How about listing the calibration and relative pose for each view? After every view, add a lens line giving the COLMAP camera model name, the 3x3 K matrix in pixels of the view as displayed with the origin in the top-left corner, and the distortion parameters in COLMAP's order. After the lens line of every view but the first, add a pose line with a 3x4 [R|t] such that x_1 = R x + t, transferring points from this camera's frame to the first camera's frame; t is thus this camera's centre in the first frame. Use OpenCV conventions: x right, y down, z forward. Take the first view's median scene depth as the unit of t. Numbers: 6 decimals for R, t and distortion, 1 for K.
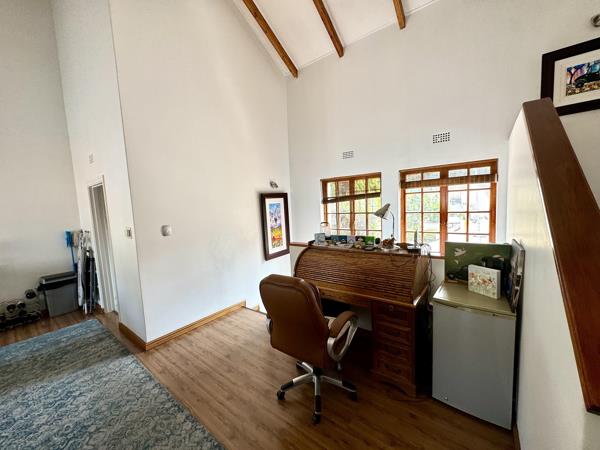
lens RADIAL K [[240.2, 0, 300.5], [0, 240.2, 223.3], [0, 0, 1]] dist [-0.008831, 0.001513]
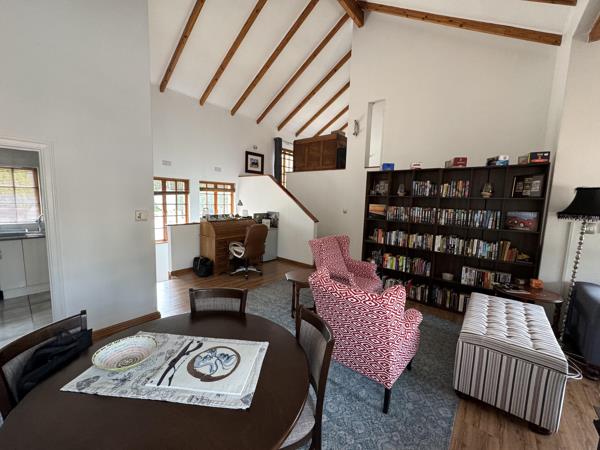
lens RADIAL K [[240.2, 0, 297.6], [0, 240.2, 227.0], [0, 0, 1]] dist [-0.008831, 0.001513]
pose [[0.029694, -0.057486, 0.997905, -1.461492], [0.059841, 0.996656, 0.055633, 0.073837], [-0.997766, 0.058064, 0.033035, 0.242487]]
